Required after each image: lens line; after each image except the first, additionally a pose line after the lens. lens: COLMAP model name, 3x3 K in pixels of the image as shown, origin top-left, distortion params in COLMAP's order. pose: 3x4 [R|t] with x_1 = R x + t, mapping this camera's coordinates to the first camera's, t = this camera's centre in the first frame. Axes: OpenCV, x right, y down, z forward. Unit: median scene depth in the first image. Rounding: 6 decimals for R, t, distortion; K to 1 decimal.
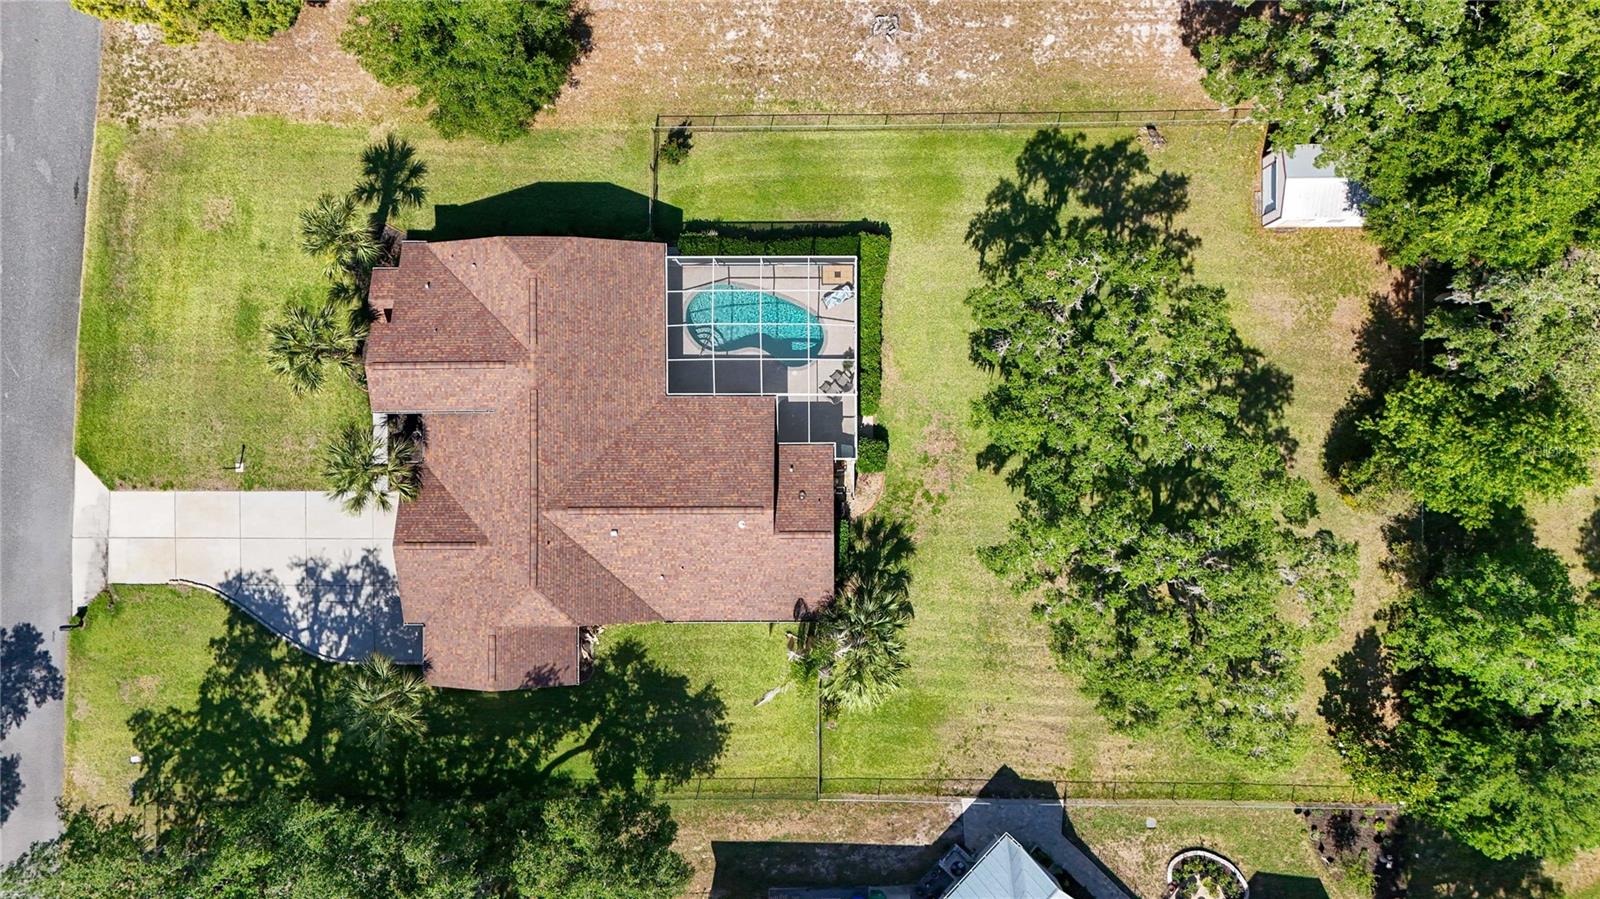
lens RADIAL K [[1175.8, 0, 807.1], [0, 1175.8, 461.0], [0, 0, 1]] dist [0.070800, -0.068372]
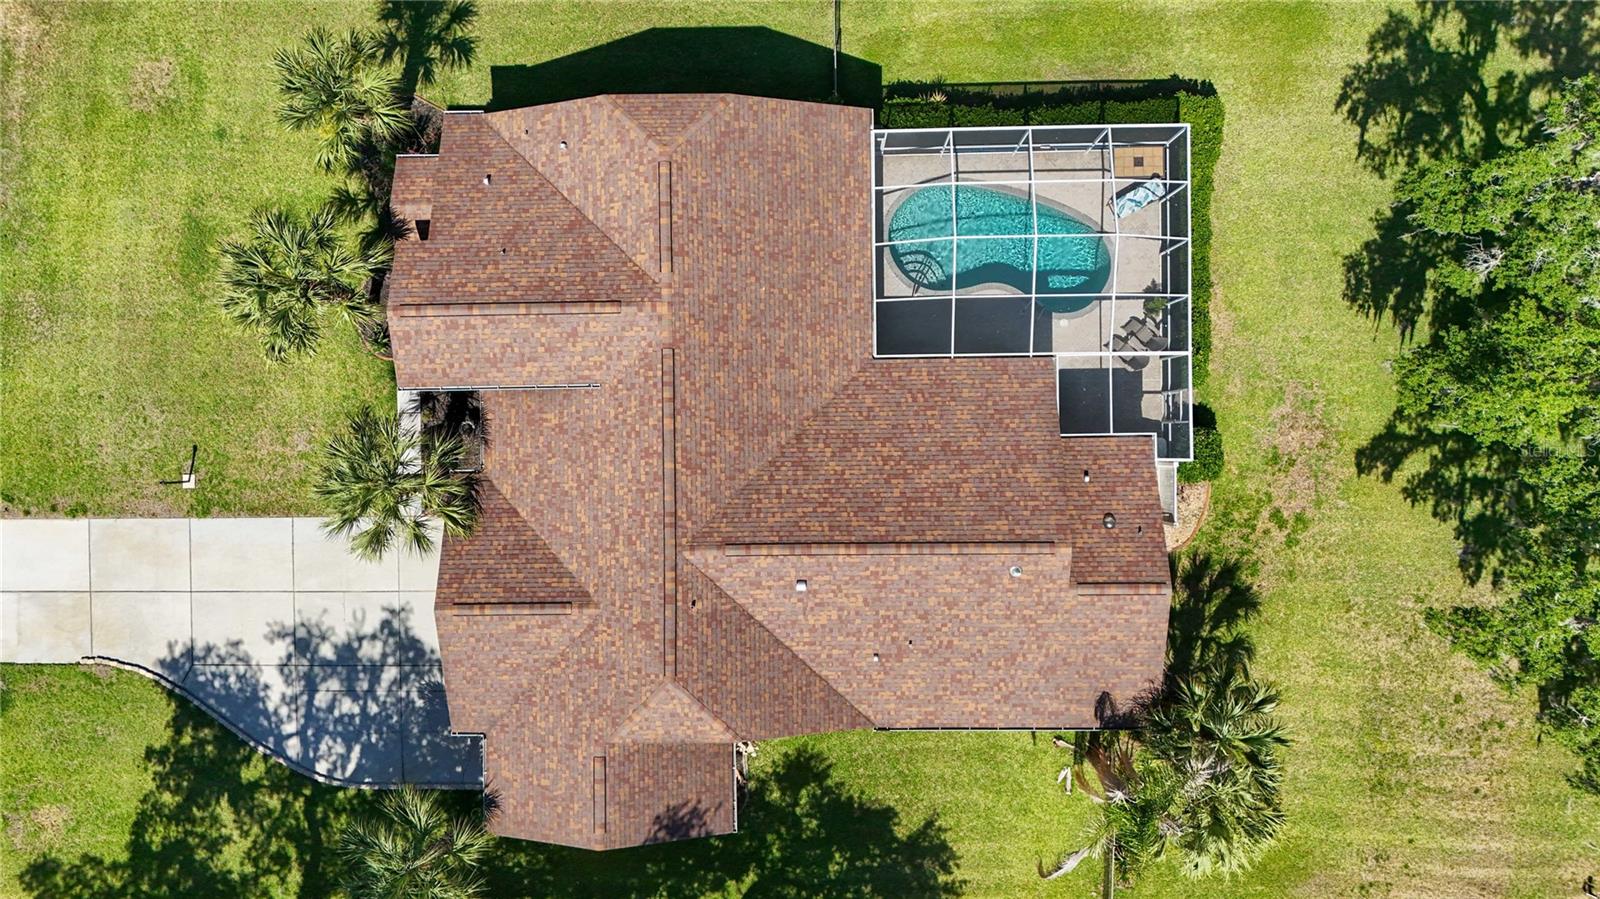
lens RADIAL K [[1175.8, 0, 807.5], [0, 1175.8, 463.5], [0, 0, 1]] dist [0.070800, -0.068372]
pose [[0.999957, -0.008401, -0.003926, -0.144006], [0.008399, 0.999965, -0.000427, -0.001129], [0.003930, 0.000394, 0.999992, 0.365531]]
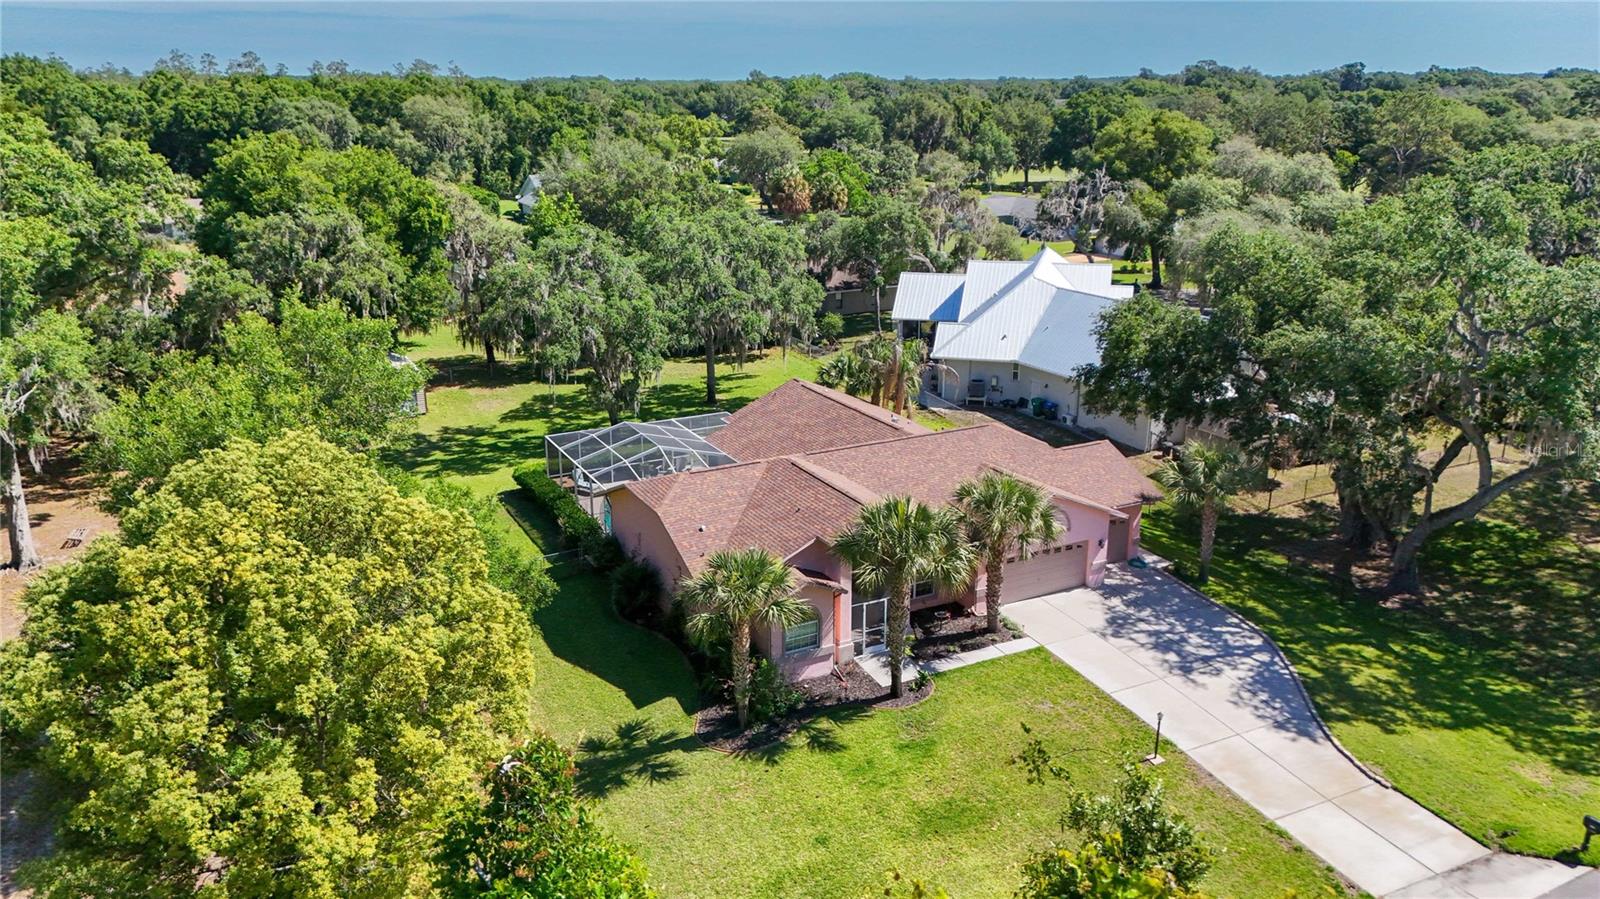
lens RADIAL K [[1175.8, 0, 790.3], [0, 1175.8, 464.6], [0, 0, 1]] dist [0.070800, -0.068372]
pose [[-0.471890, -0.271301, 0.838878, -0.871063], [0.881608, -0.155240, 0.445721, -0.414094], [0.009303, 0.949893, 0.312437, 0.664463]]
